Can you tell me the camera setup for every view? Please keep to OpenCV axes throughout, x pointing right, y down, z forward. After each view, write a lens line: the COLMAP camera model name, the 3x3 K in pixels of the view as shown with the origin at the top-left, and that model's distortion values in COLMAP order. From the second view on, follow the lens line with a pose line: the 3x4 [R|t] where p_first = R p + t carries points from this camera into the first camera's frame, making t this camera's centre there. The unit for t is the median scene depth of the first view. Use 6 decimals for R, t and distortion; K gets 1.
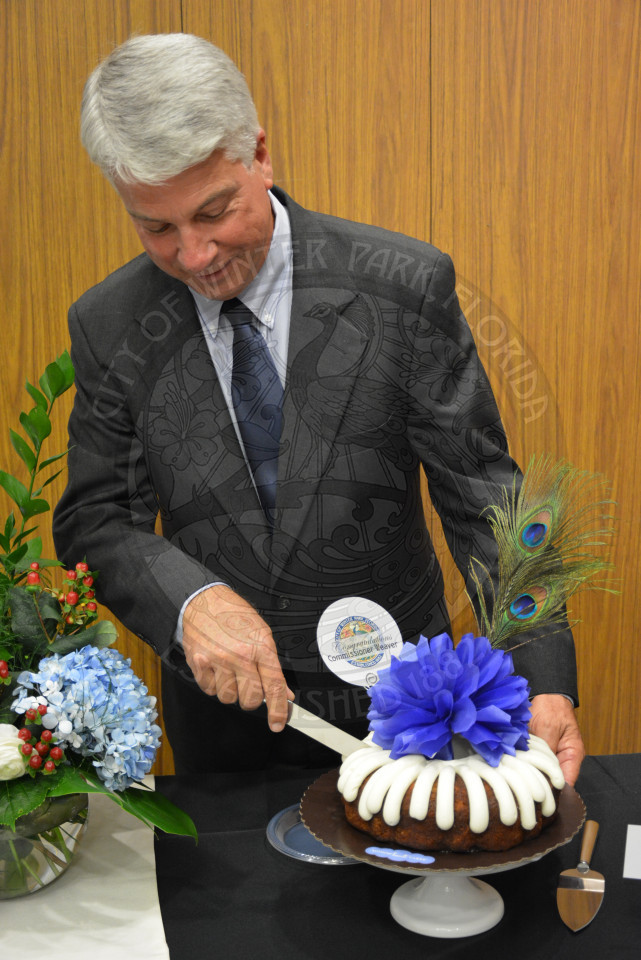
lens RADIAL K [[1374.6, 0, 320.5], [0, 1374.6, 480.0], [0, 0, 1]] dist [-0.017467, 0.057121]
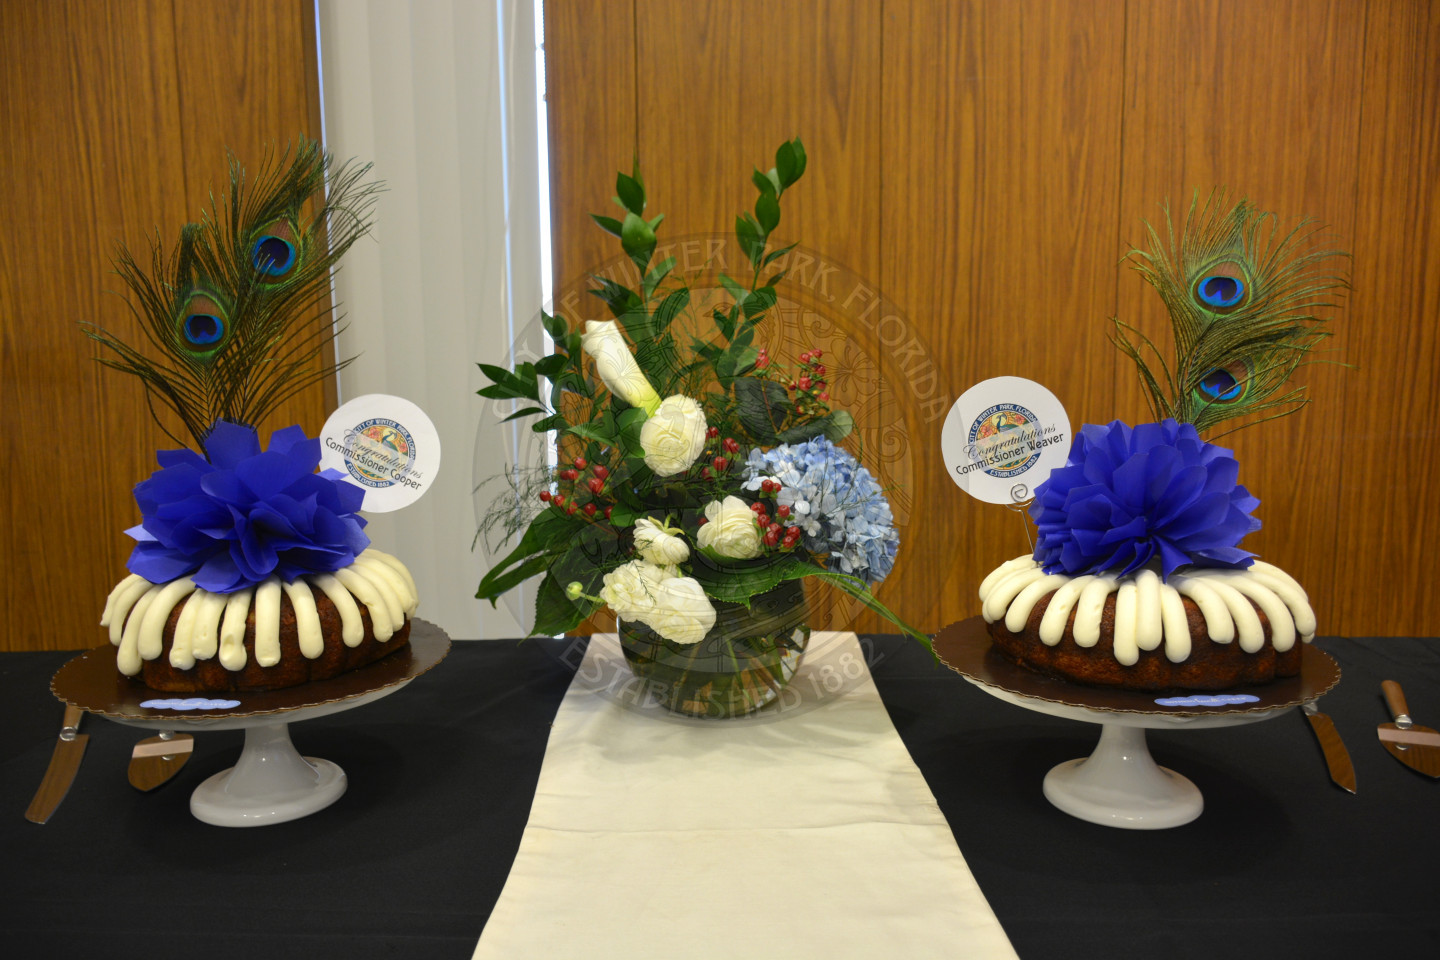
lens RADIAL K [[1112.3, 0, 718.7], [0, 1112.3, 475.3], [0, 0, 1]] dist [-0.008694, -0.008090]
pose [[0.989310, 0.025639, -0.143557, -0.091351], [-0.035914, 0.996939, -0.069444, 0.140255], [0.141337, 0.073857, 0.987203, 0.192412]]
